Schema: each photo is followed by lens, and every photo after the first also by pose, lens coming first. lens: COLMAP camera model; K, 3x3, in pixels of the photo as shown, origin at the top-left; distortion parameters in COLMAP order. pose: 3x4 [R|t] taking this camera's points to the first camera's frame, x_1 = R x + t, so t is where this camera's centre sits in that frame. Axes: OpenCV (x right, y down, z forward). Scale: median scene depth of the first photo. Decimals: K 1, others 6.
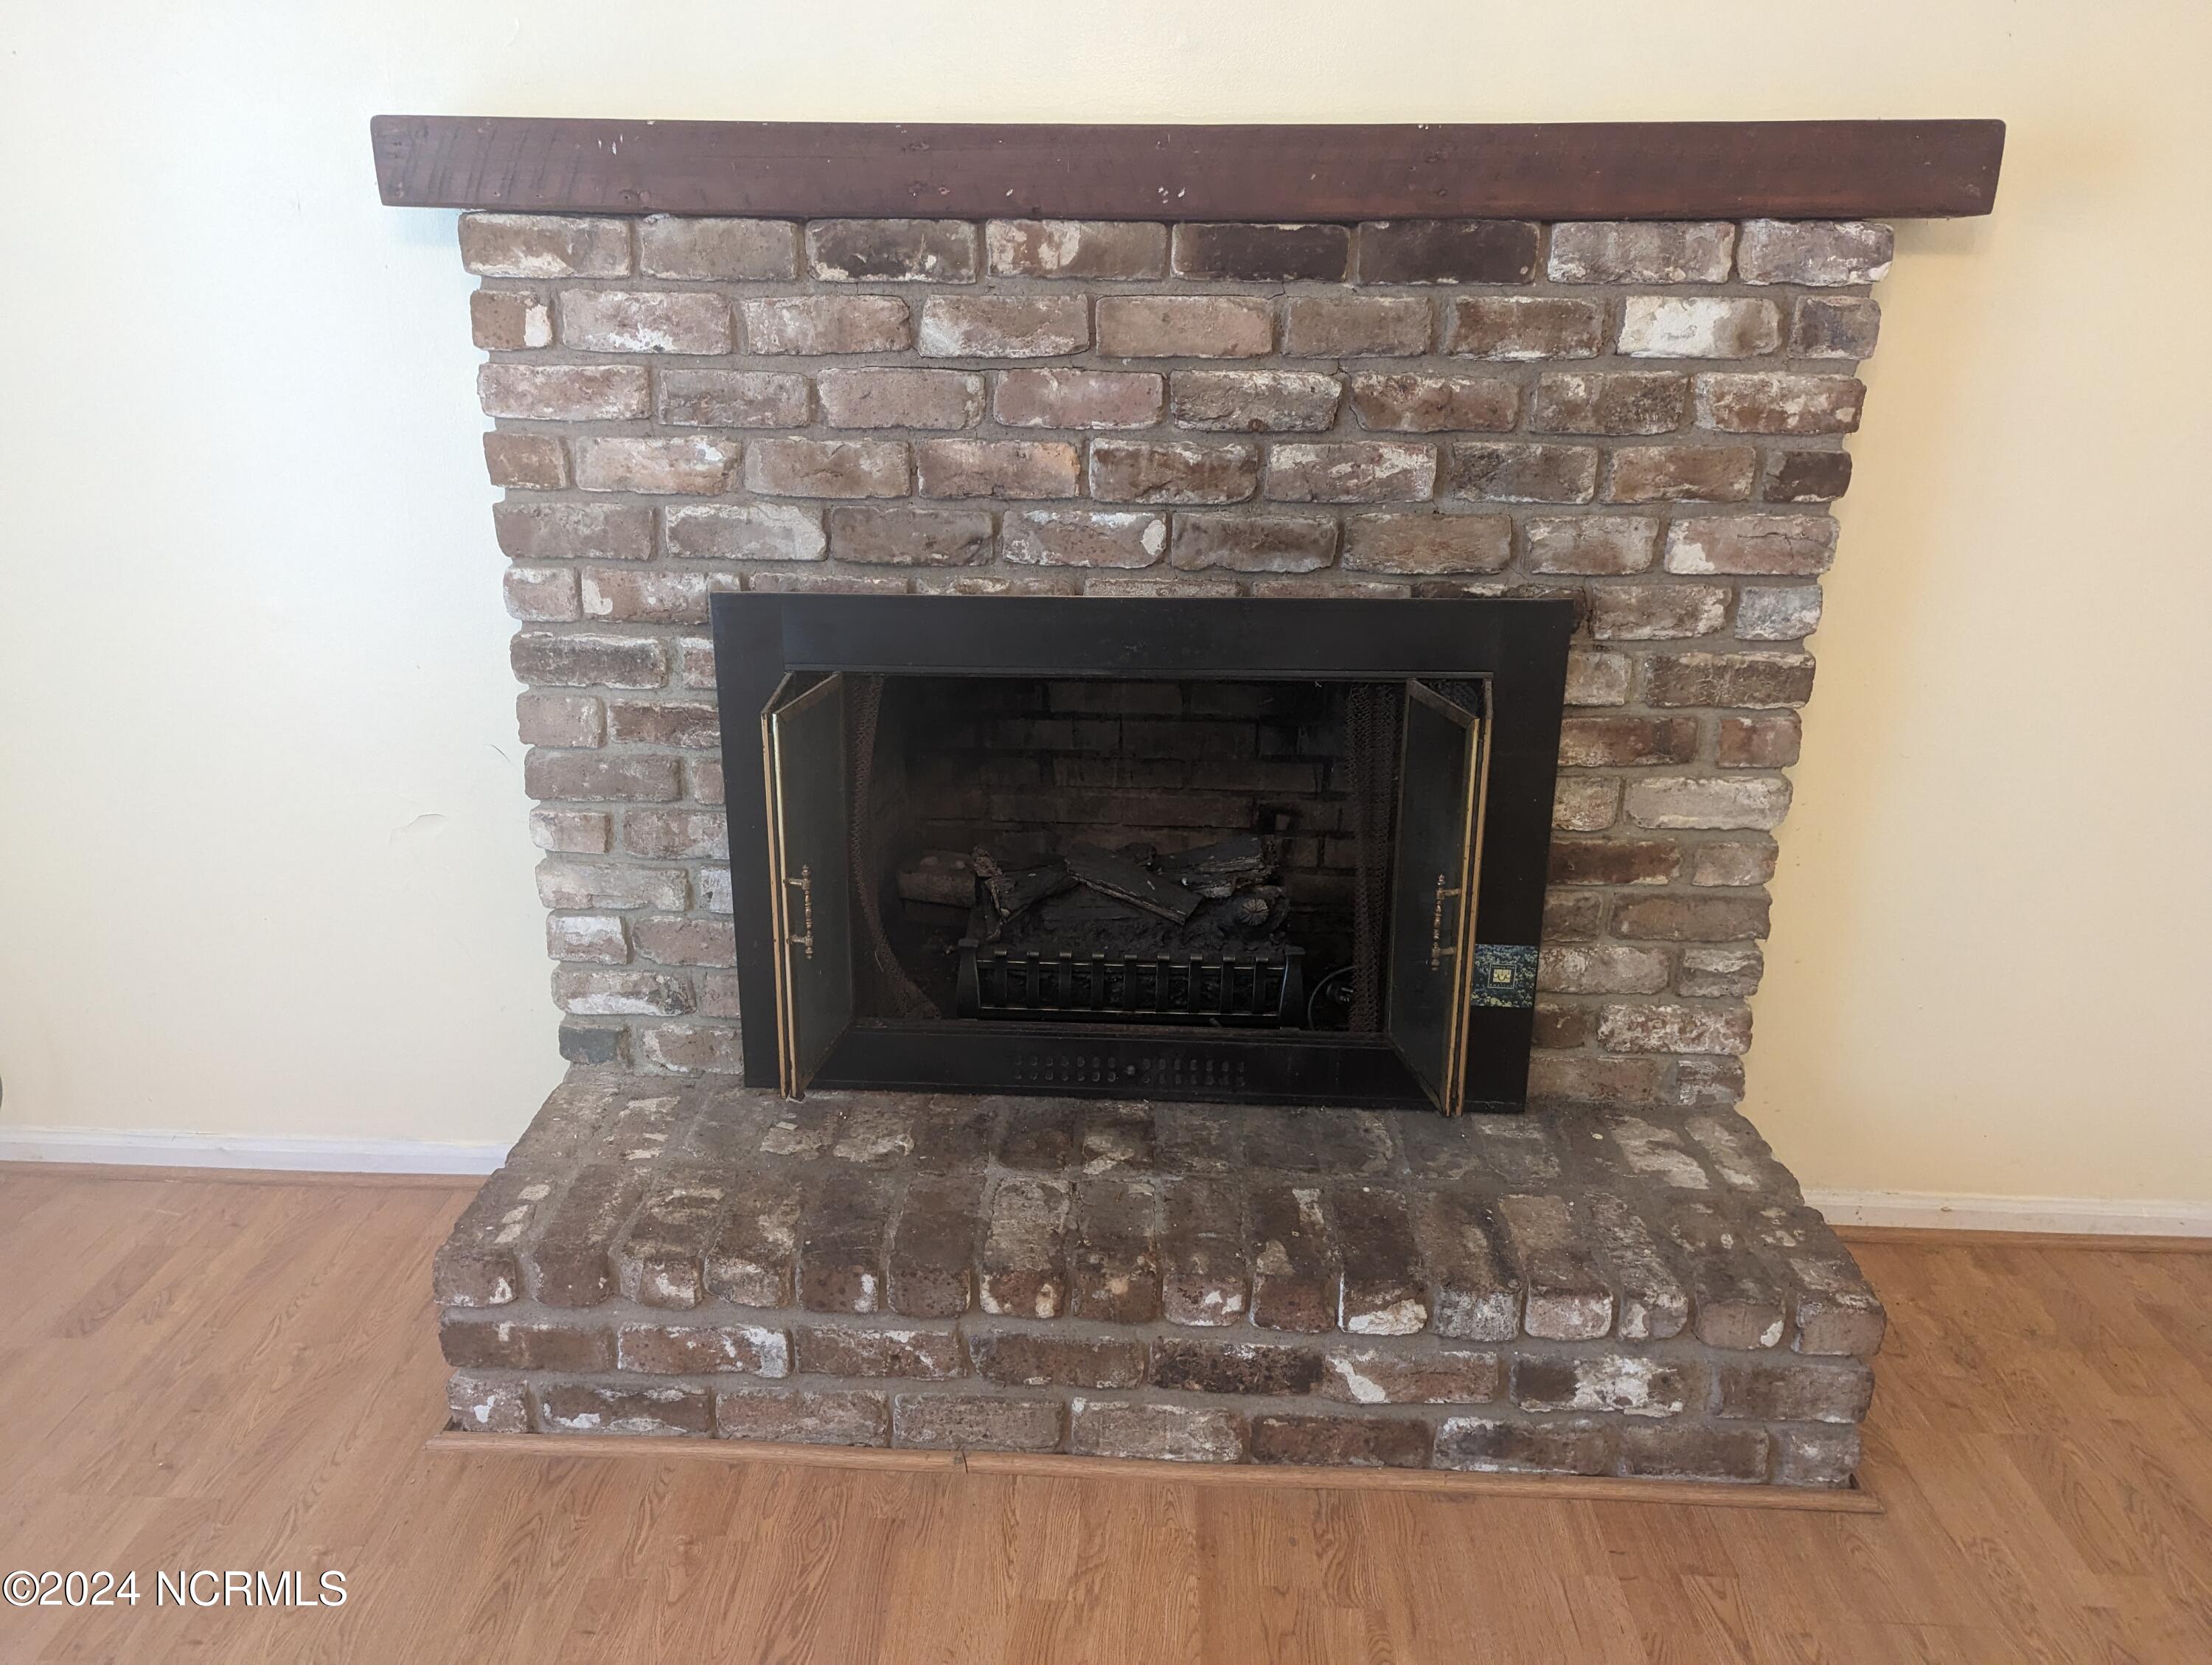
lens RADIAL K [[1559.6, 0, 1084.6], [0, 1559.6, 822.8], [0, 0, 1]] dist [0.044724, -0.012493]
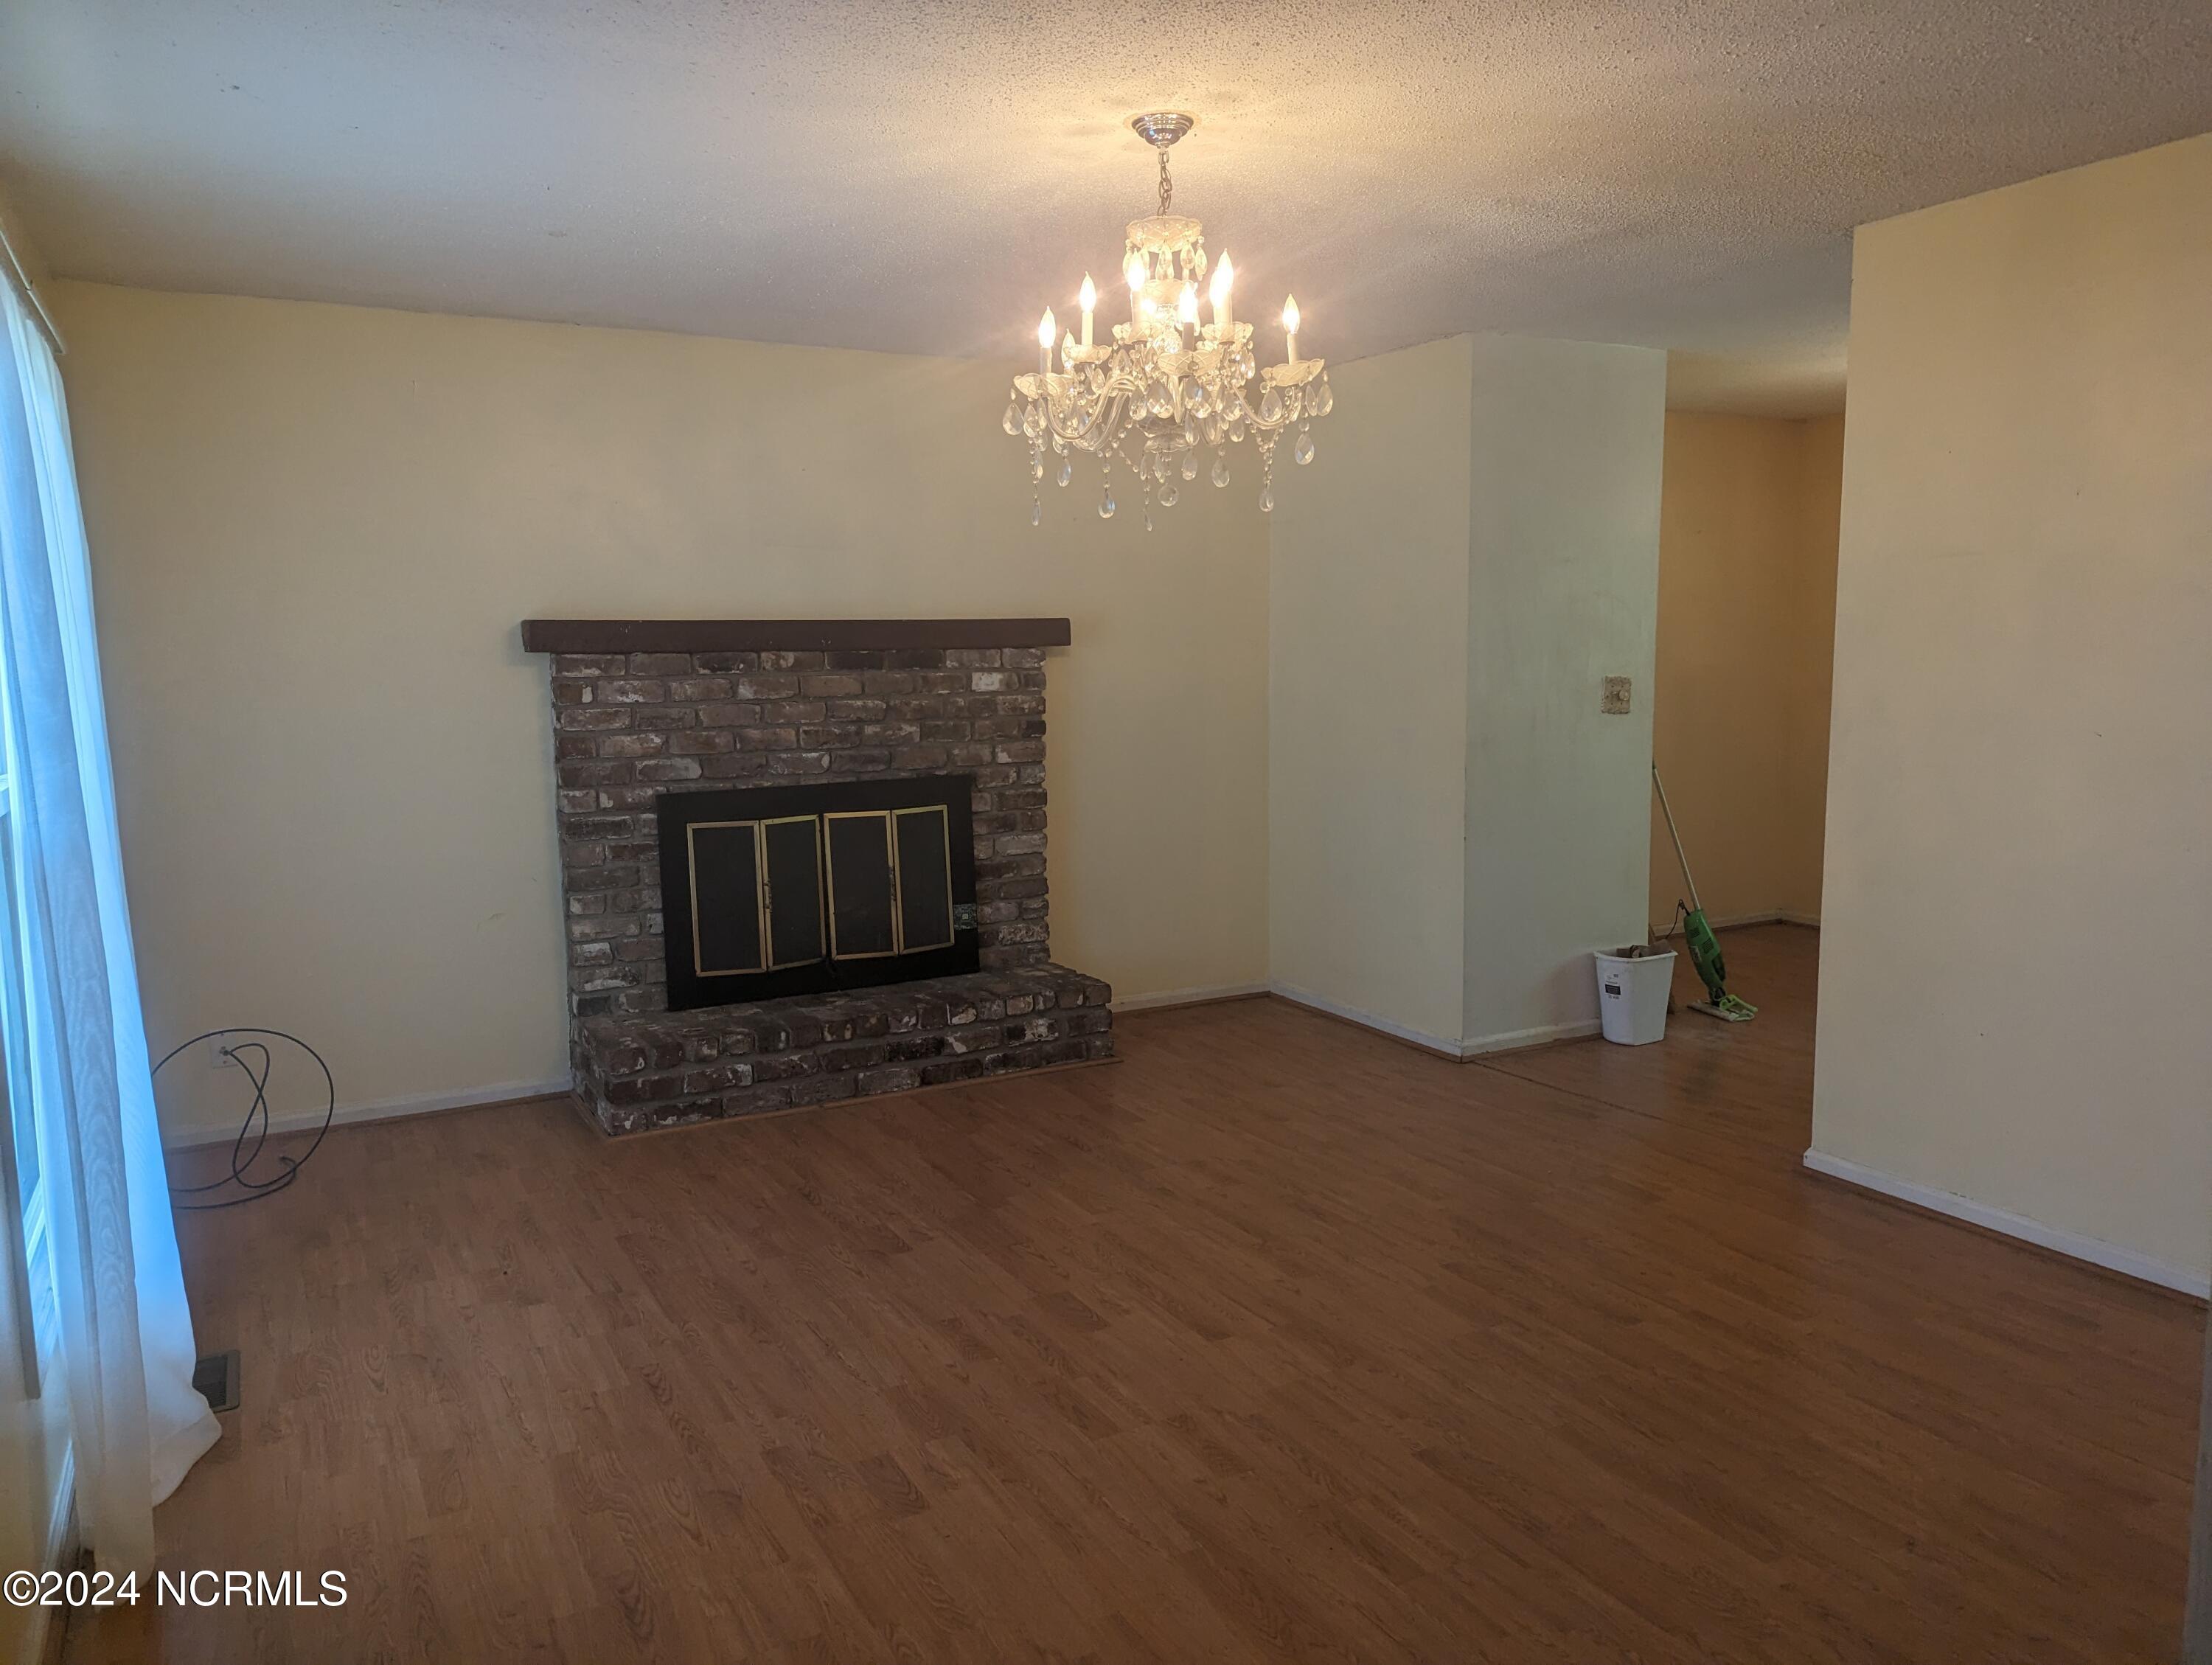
lens RADIAL K [[1559.6, 0, 1107.6], [0, 1559.6, 841.0], [0, 0, 1]] dist [0.044724, -0.012493]
pose [[0.847072, -0.085107, 0.524620, -0.985397], [0.194868, 0.968087, -0.157592, 0.476702], [-0.494466, 0.235723, 0.836623, -1.480814]]
